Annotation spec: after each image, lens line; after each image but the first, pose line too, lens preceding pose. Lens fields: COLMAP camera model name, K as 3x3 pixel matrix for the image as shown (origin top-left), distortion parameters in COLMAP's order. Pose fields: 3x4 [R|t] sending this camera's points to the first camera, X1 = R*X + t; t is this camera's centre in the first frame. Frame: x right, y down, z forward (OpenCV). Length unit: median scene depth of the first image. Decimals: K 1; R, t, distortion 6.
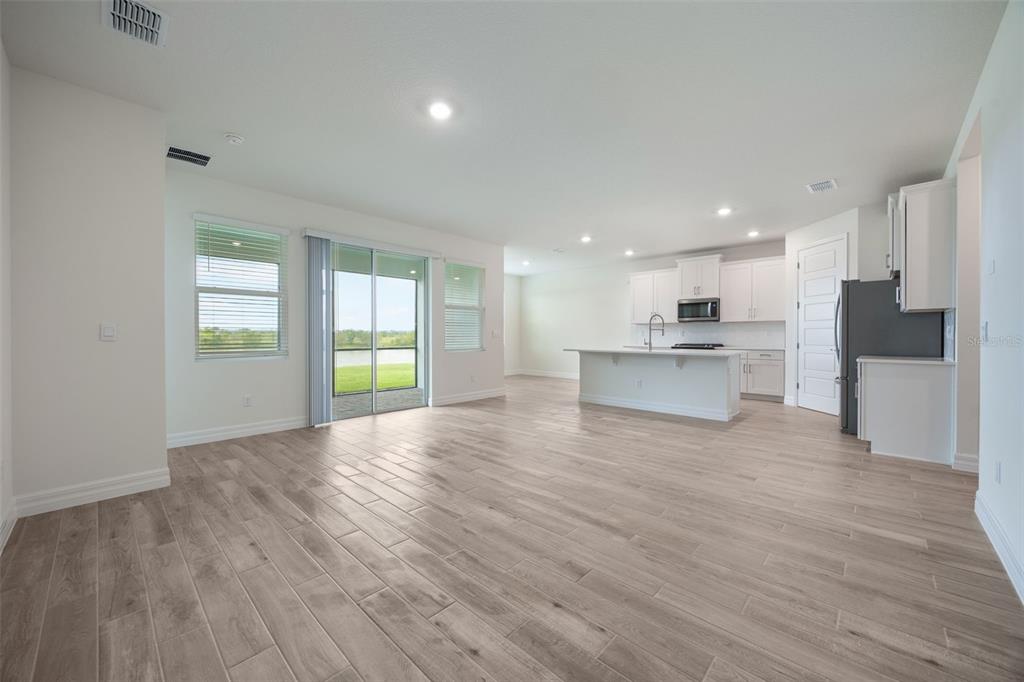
lens RADIAL K [[391.5, 0, 513.6], [0, 391.5, 338.8], [0, 0, 1]] dist [-0.000567, -0.000061]
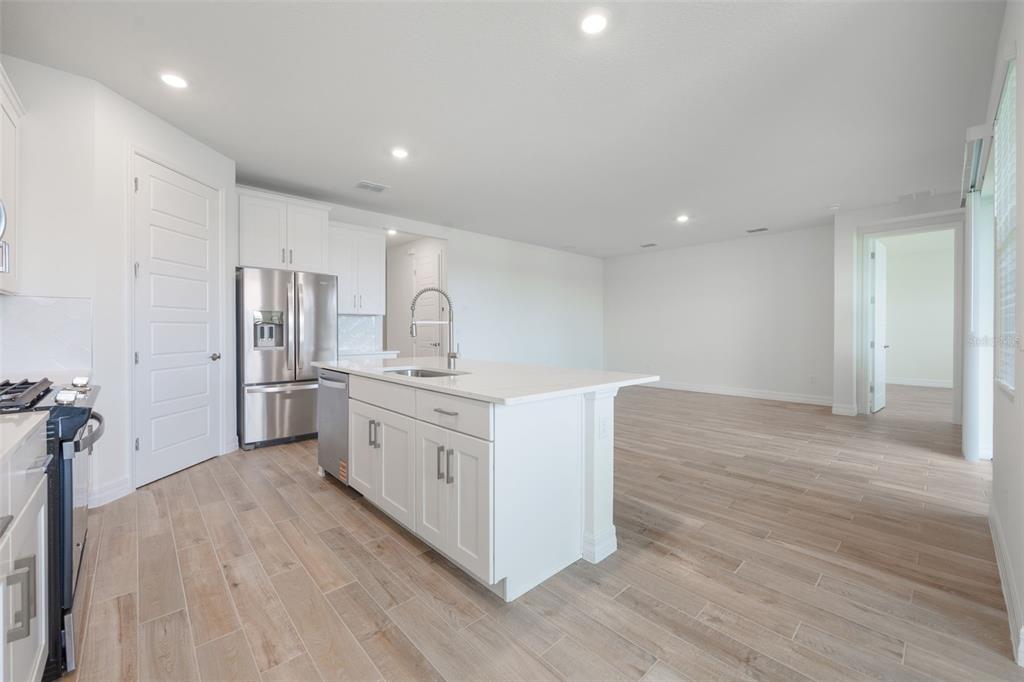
lens RADIAL K [[414.9, 0, 518.7], [0, 414.9, 334.3], [0, 0, 1]] dist [0.000667, 0.000459]
pose [[-0.998646, -0.001398, 0.052003, 0.309586], [-0.000594, 0.999880, 0.015480, -0.018564], [-0.052018, 0.015428, -0.998527, 1.841237]]
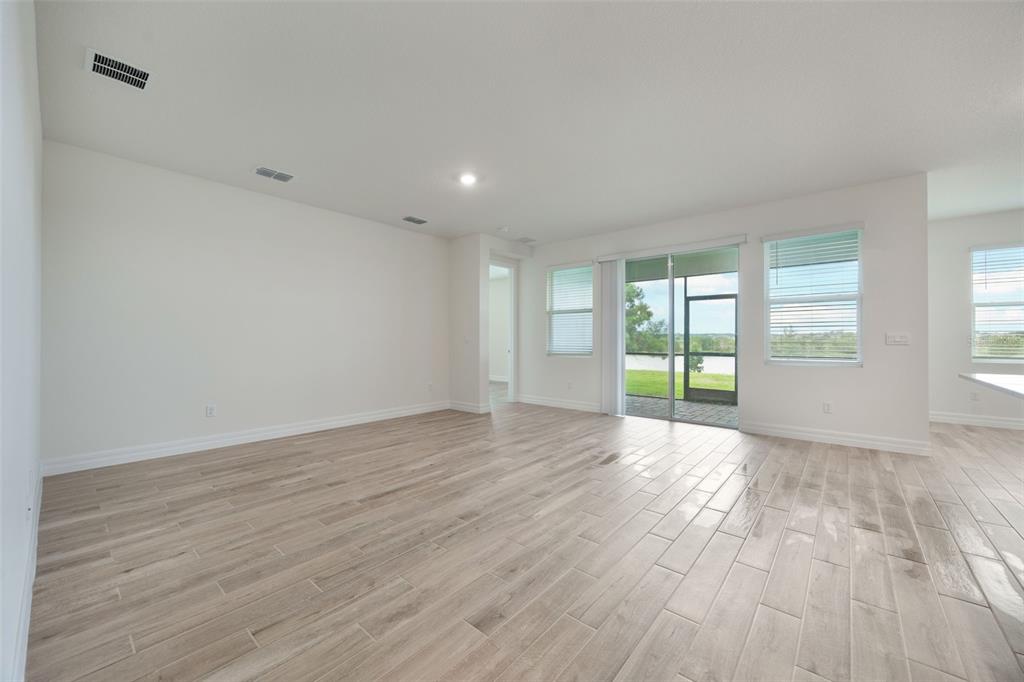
lens RADIAL K [[391.5, 0, 513.6], [0, 391.5, 338.8], [0, 0, 1]] dist [-0.000567, -0.000061]
pose [[0.052824, -0.002147, -0.998602, 0.714015], [-0.010380, 0.999942, -0.002699, -0.007741], [0.998550, 0.010508, 0.052798, 0.643719]]
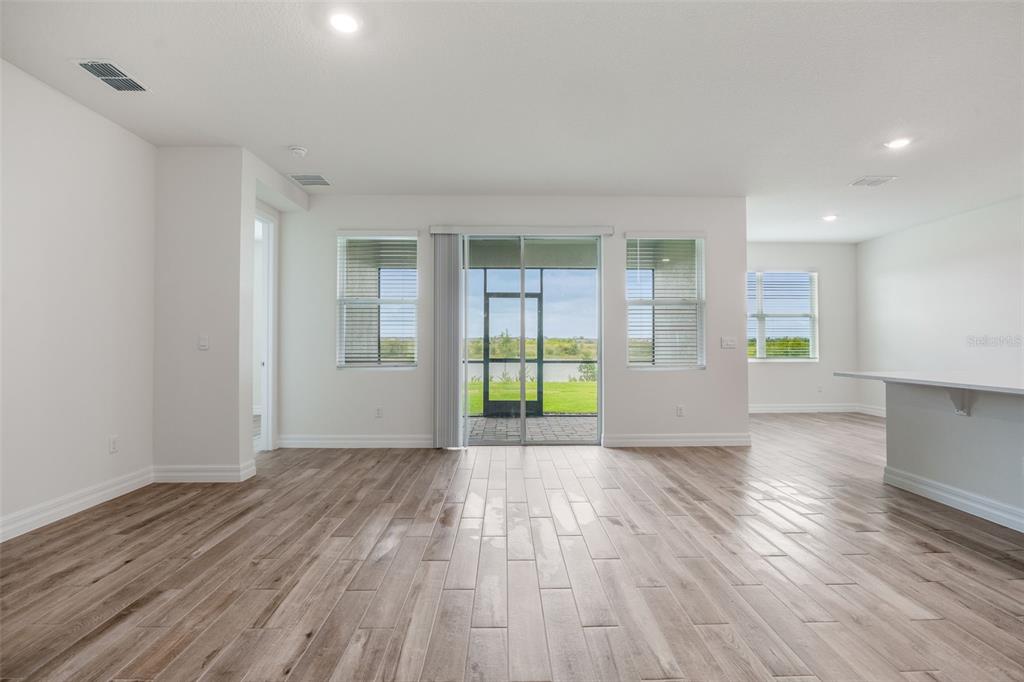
lens RADIAL K [[465.1, 0, 511.7], [0, 465.1, 337.1], [0, 0, 1]] dist [-0.017262, -0.000162]
pose [[0.696368, -0.011219, -0.717598, 0.353349], [-0.005675, 0.999760, -0.021138, -0.005321], [0.717663, 0.018792, 0.696137, 0.384192]]
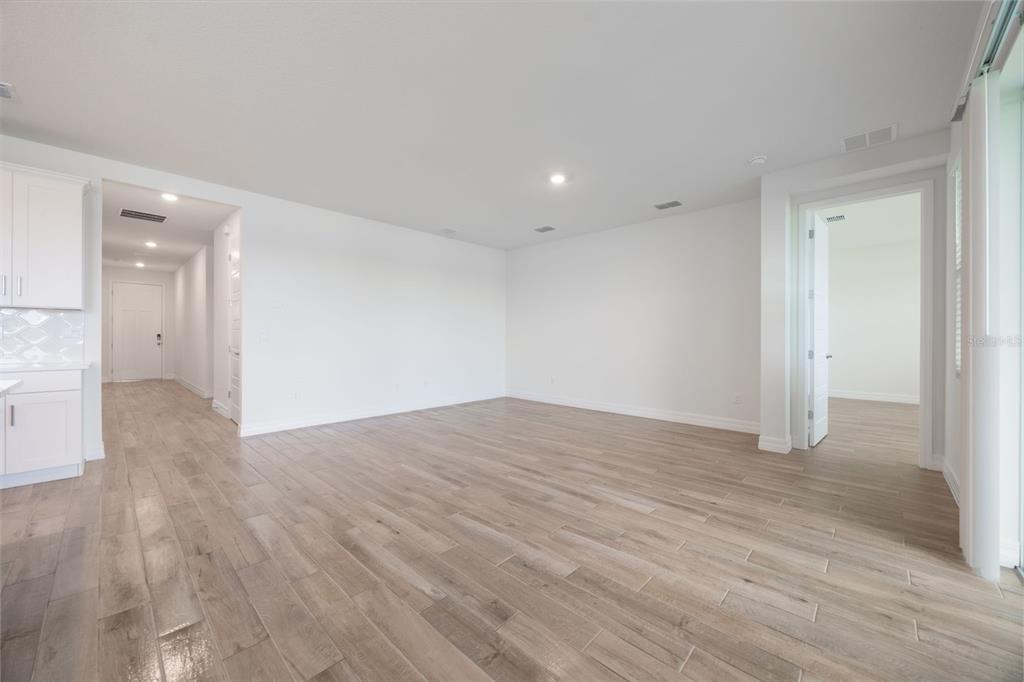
lens RADIAL K [[391.5, 0, 513.6], [0, 391.5, 338.8], [0, 0, 1]] dist [-0.000567, -0.000061]
pose [[-0.999995, -0.002944, 0.001204, -0.018340], [-0.002929, 0.999922, 0.012118, -0.012294], [-0.001240, 0.012115, -0.999926, 1.422014]]
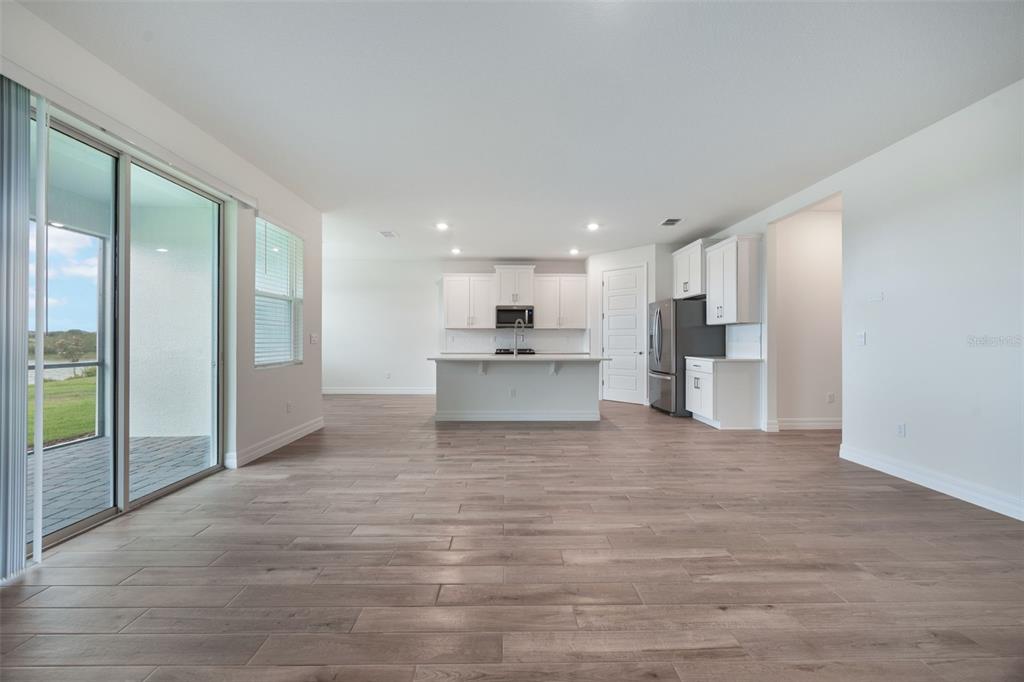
lens RADIAL K [[391.5, 0, 513.6], [0, 391.5, 338.8], [0, 0, 1]] dist [-0.000567, -0.000061]
pose [[0.716956, 0.004253, 0.697105, -0.402282], [0.005384, 0.999918, -0.011638, -0.003723], [-0.697097, 0.012098, 0.716874, 0.410045]]
